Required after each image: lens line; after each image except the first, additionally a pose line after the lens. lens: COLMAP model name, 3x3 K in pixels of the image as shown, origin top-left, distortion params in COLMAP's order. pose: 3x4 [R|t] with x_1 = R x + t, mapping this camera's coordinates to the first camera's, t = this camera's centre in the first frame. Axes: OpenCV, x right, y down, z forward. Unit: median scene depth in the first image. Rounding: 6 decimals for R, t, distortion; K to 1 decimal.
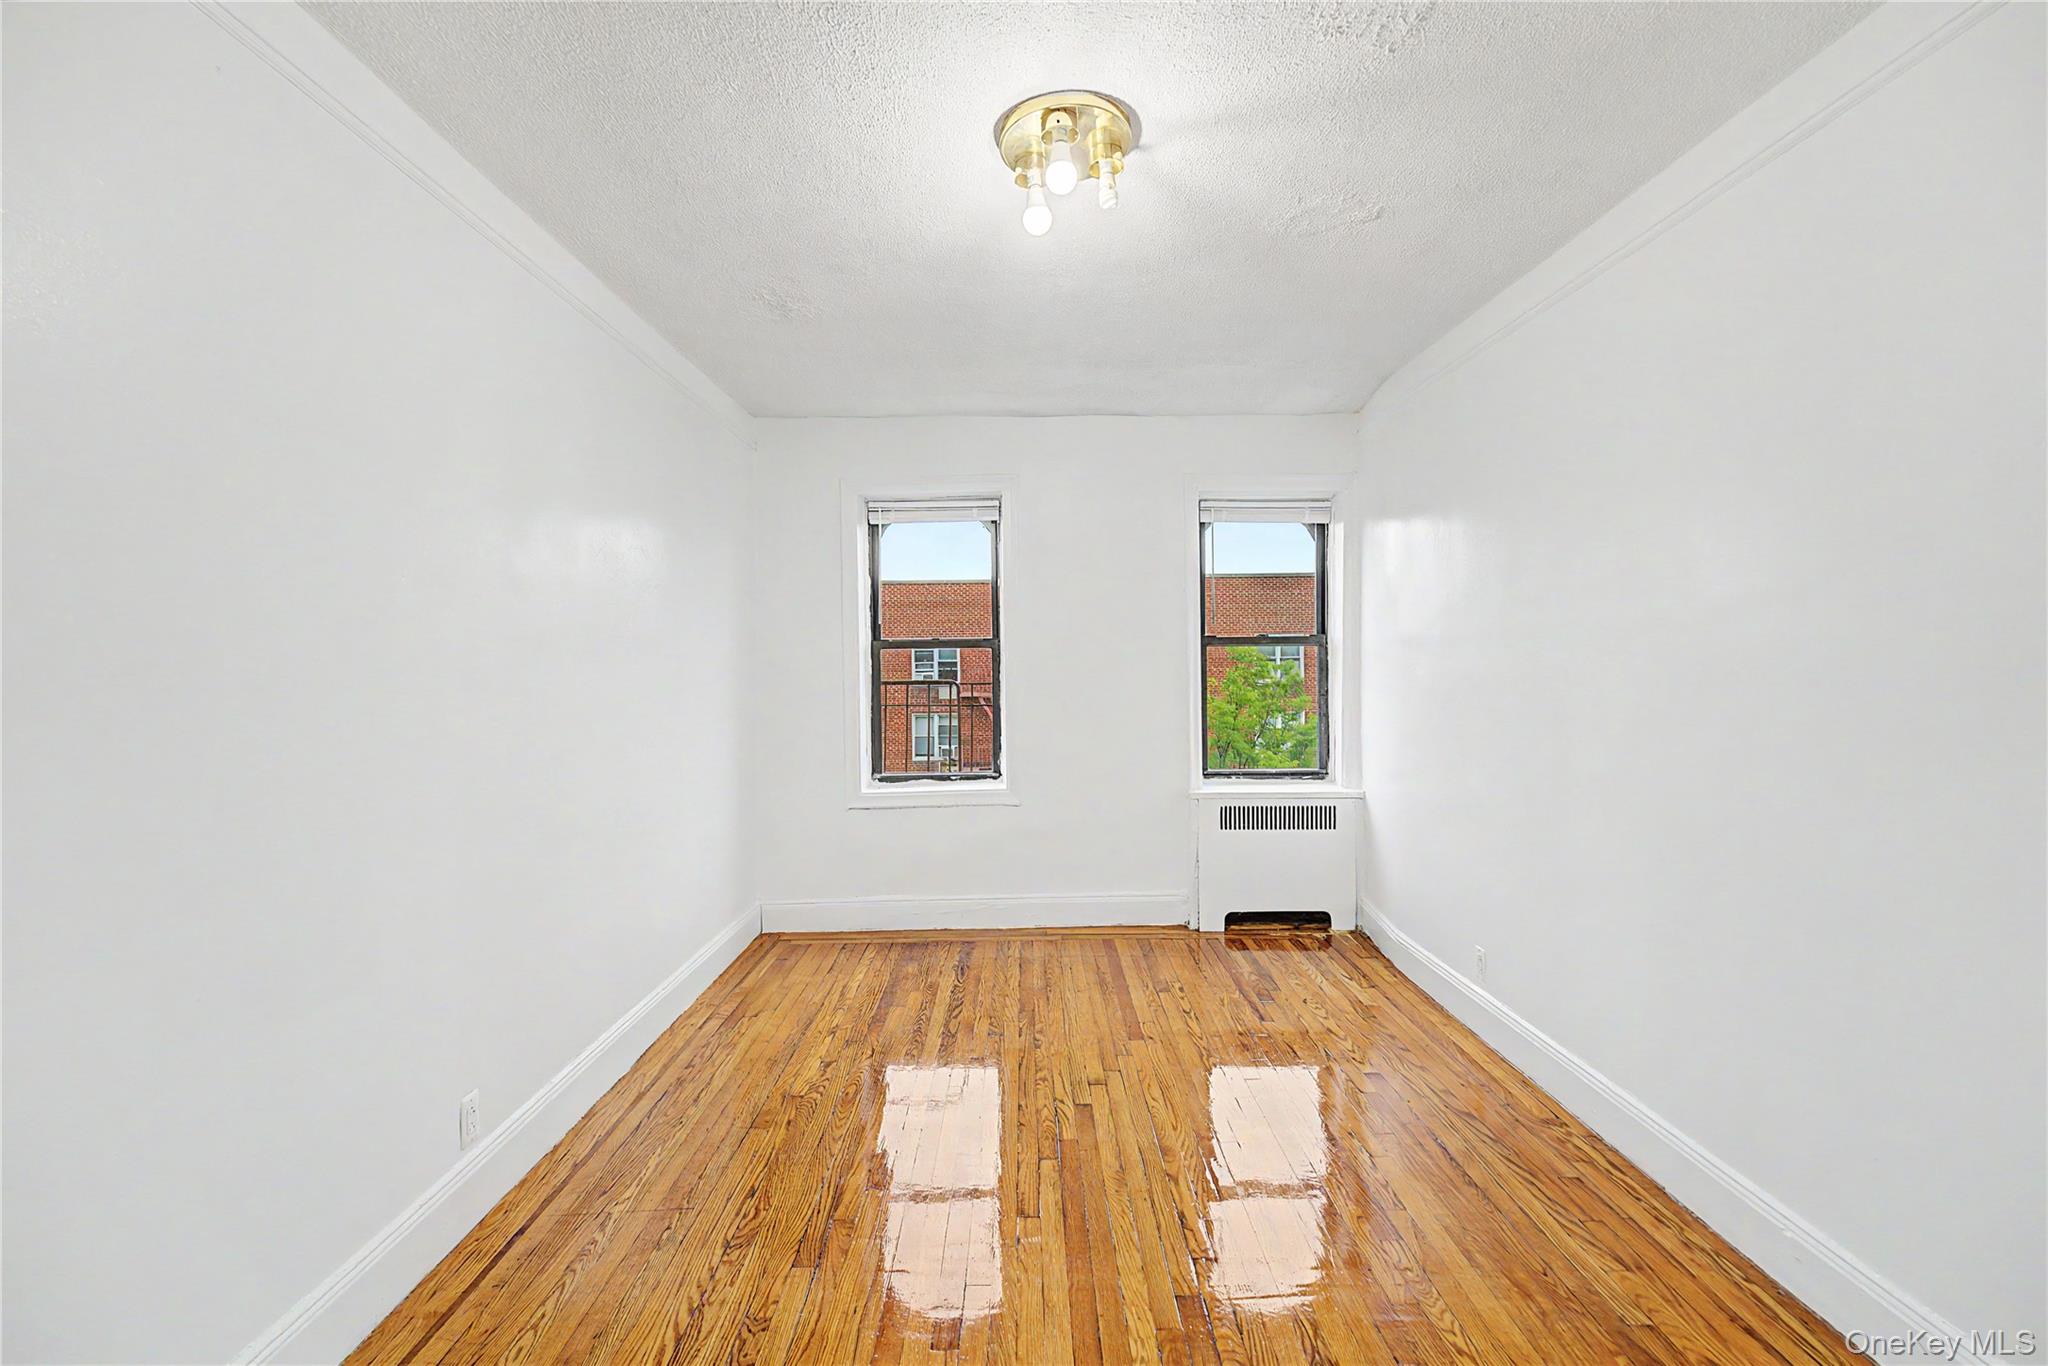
lens RADIAL K [[862.9, 0, 1029.3], [0, 862.9, 650.7], [0, 0, 1]] dist [0.013124, -0.026544]
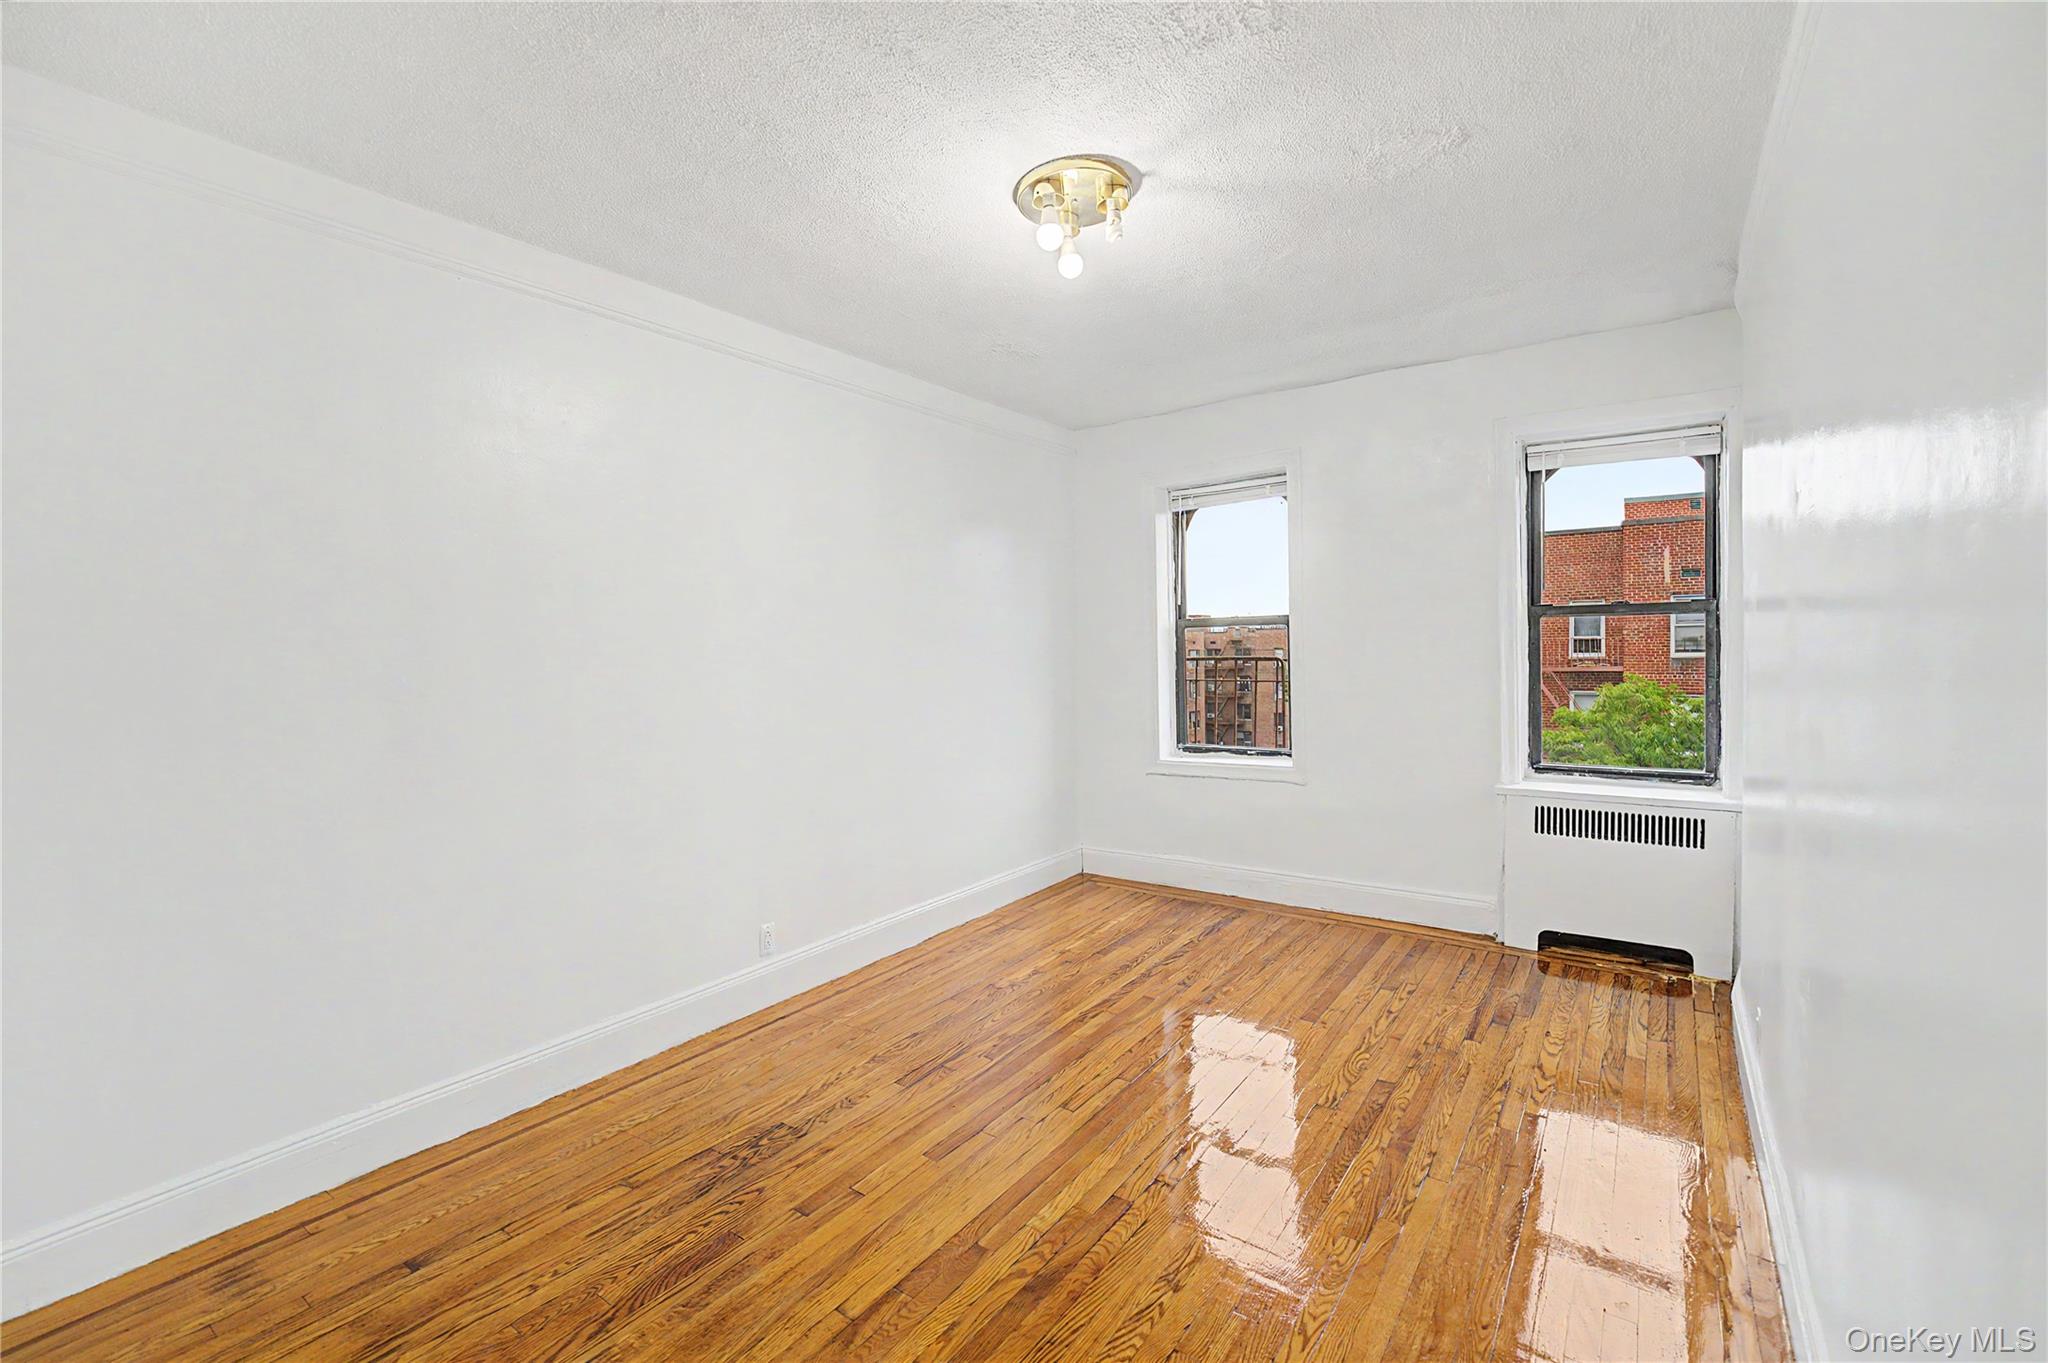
lens RADIAL K [[884.1, 0, 1017.3], [0, 884.1, 644.5], [0, 0, 1]] dist [0.014292, -0.040371]
pose [[0.799144, -0.005140, -0.601117, 0.342737], [0.019805, 0.999646, 0.017781, -0.004753], [0.600813, -0.026114, 0.798963, -0.000599]]
